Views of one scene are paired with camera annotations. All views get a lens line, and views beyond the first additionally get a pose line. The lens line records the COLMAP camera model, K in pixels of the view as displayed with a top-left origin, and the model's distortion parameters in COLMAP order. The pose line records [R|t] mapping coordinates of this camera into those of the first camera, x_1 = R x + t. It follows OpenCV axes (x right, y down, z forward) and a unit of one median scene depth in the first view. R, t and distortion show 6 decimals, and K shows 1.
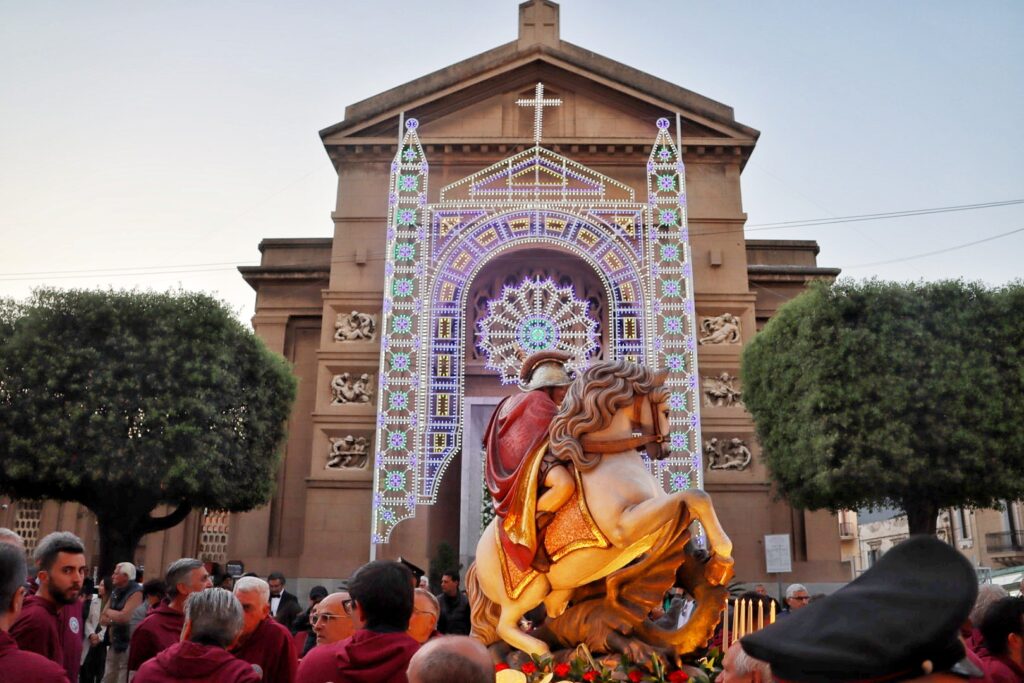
lens RADIAL K [[853.8, 0, 512.0], [0, 853.8, 341.5], [0, 0, 1]] dist [-0.129739, 0.003922]
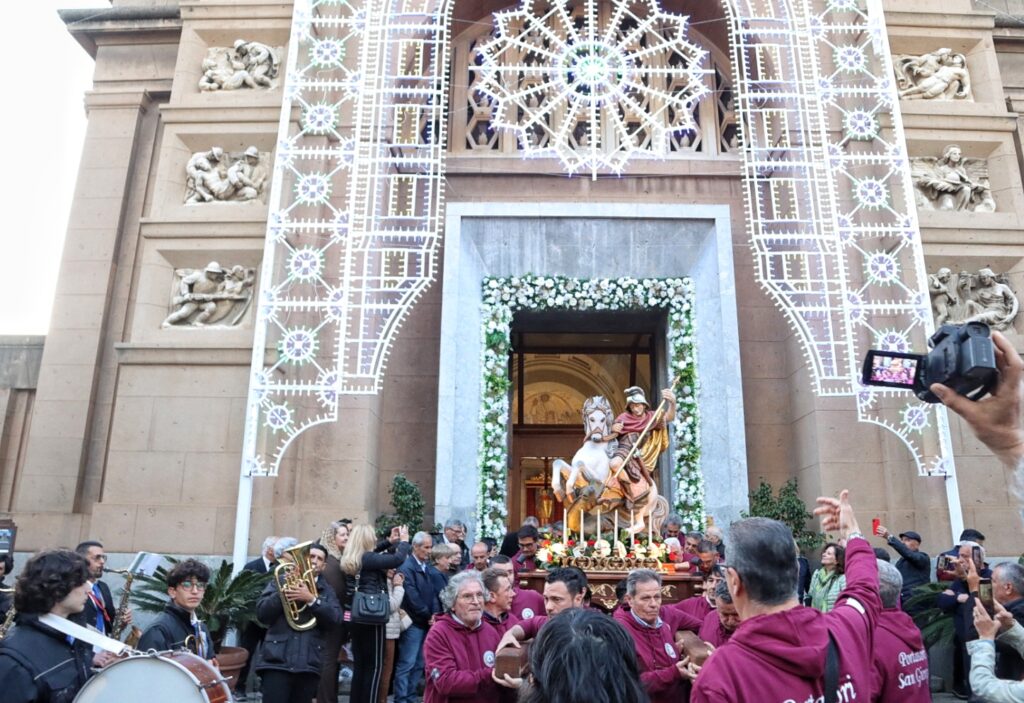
lens RADIAL K [[804.7, 0, 533.6], [0, 804.7, 332.1], [0, 0, 1]] dist [-0.113321, 0.061051]
pose [[0.999538, 0.002273, 0.030315, -0.018918], [-0.002200, 0.999995, -0.002453, 0.149230], [-0.030321, 0.002385, 0.999537, 0.523482]]
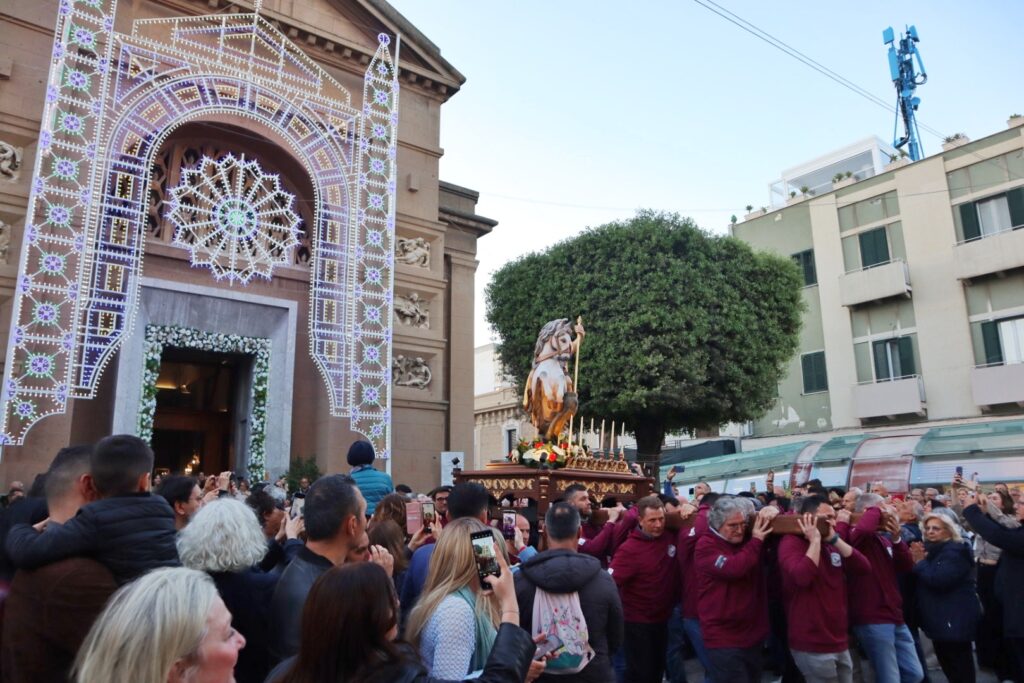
lens RADIAL K [[708.9, 0, 517.5], [0, 708.9, 345.2], [0, 0, 1]] dist [-0.123901, 0.072395]
pose [[0.772724, 0.113742, 0.624468, -0.178703], [-0.156974, 0.987498, 0.014377, 0.065860], [-0.615026, -0.109135, 0.780918, 0.242604]]
